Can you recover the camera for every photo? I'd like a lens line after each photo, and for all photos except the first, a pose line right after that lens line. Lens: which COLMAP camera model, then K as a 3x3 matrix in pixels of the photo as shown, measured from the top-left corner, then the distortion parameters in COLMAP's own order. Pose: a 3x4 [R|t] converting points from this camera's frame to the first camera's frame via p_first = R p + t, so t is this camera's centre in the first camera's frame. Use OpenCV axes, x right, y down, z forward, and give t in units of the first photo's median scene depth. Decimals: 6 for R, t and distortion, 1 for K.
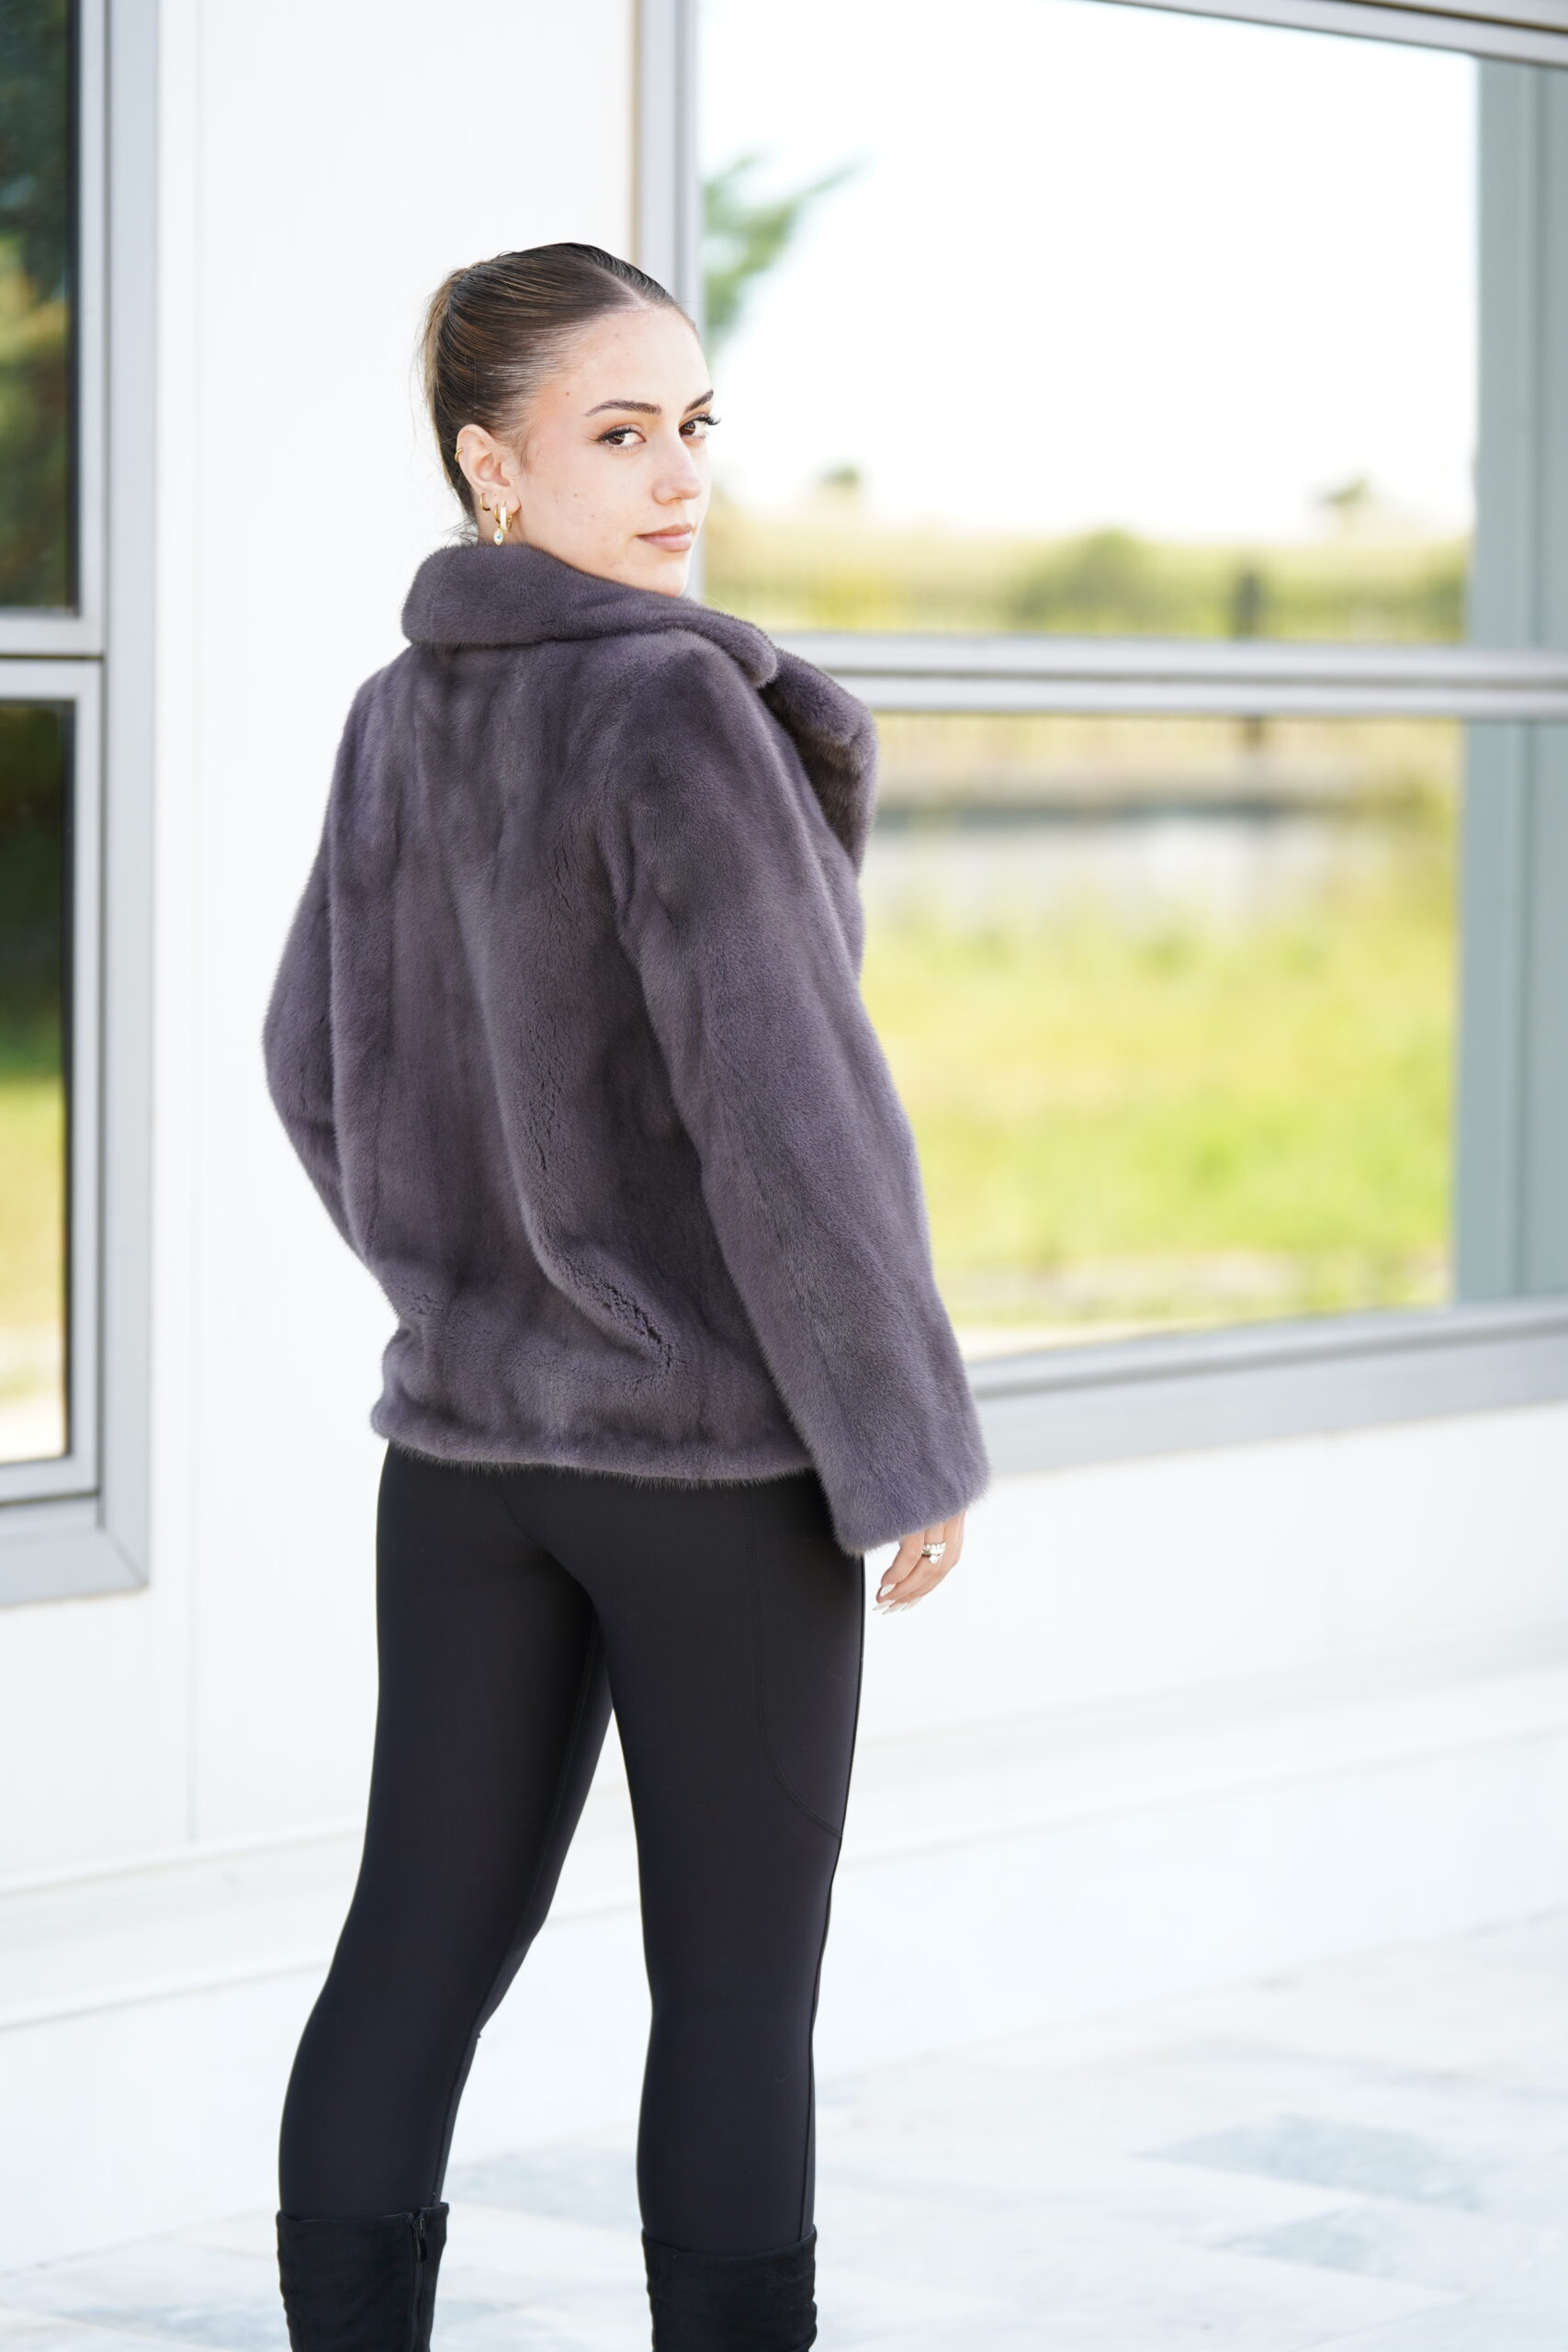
lens RADIAL K [[7744.2, 0, 842.5], [0, 7744.2, 1177.2], [0, 0, 1]] dist [-0.746370, 21.705907]
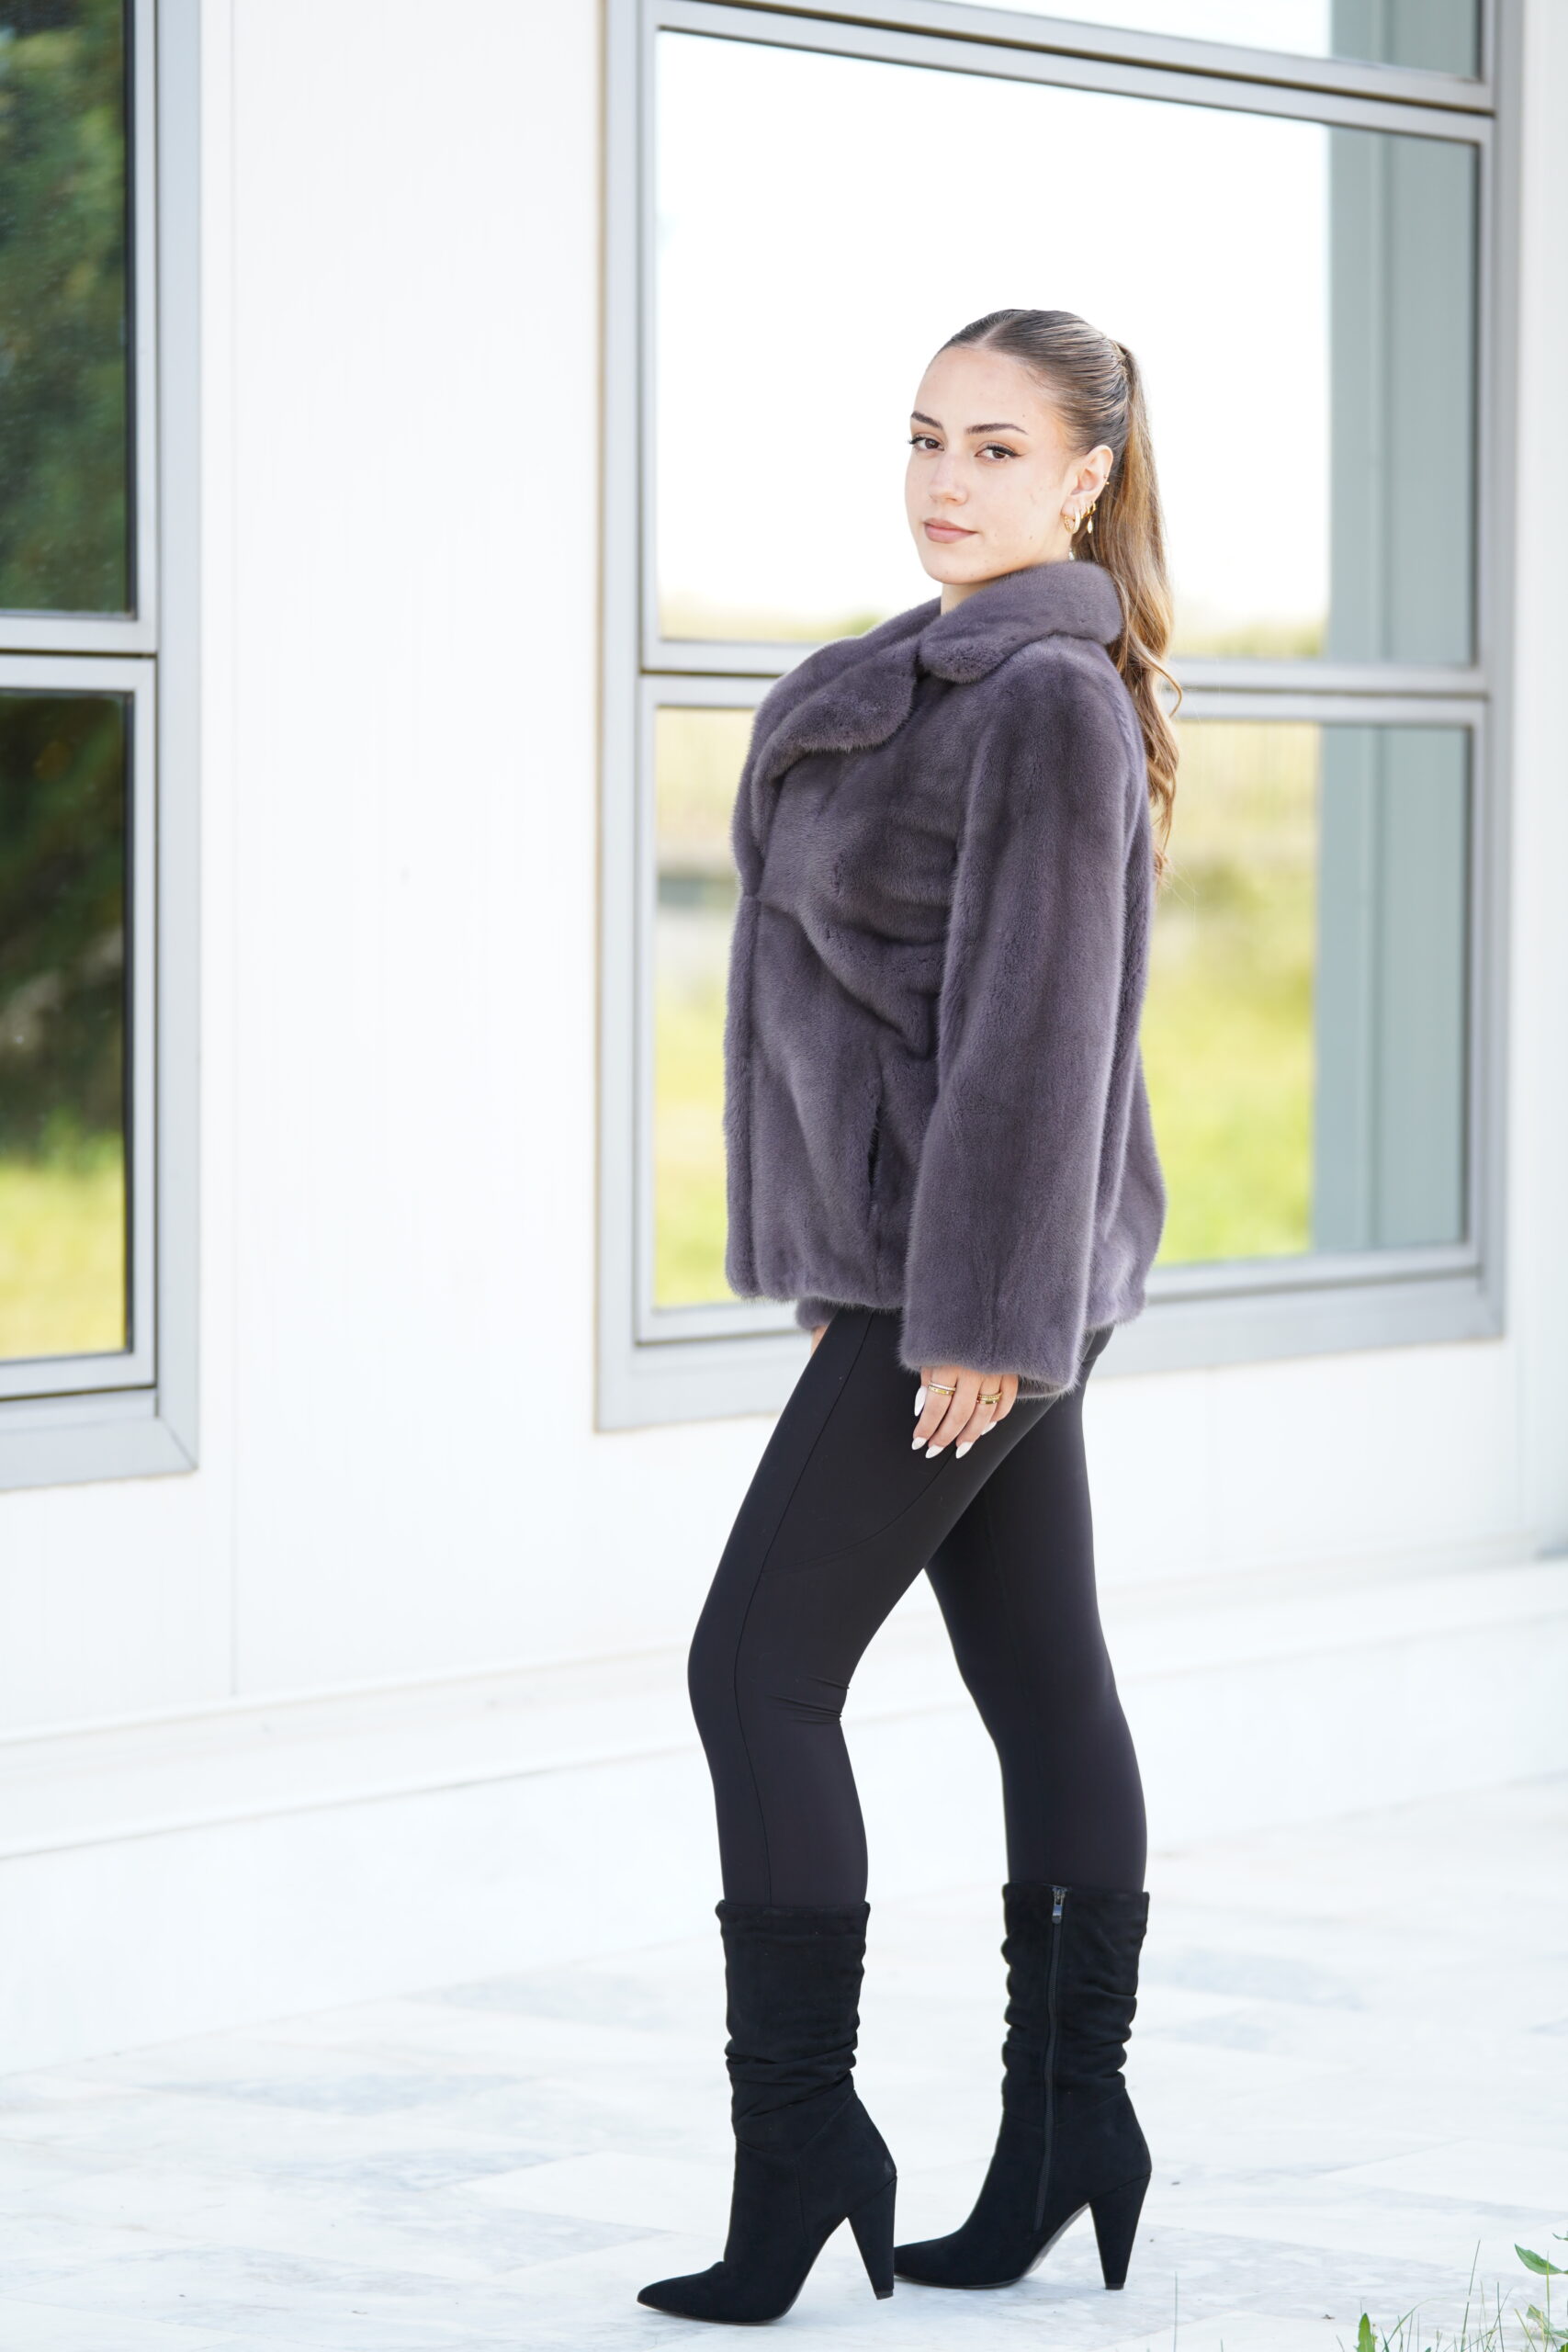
lens RADIAL K [[8095.1, 0, 785.4], [0, 8095.1, 1193.2], [0, 0, 1]] dist [0.092286, 1.546228]
pose [[0.999718, -0.009082, 0.021948, -0.029050], [0.009363, 0.999875, -0.012711, 0.028533], [-0.021829, 0.012913, 0.999678, -0.207197]]
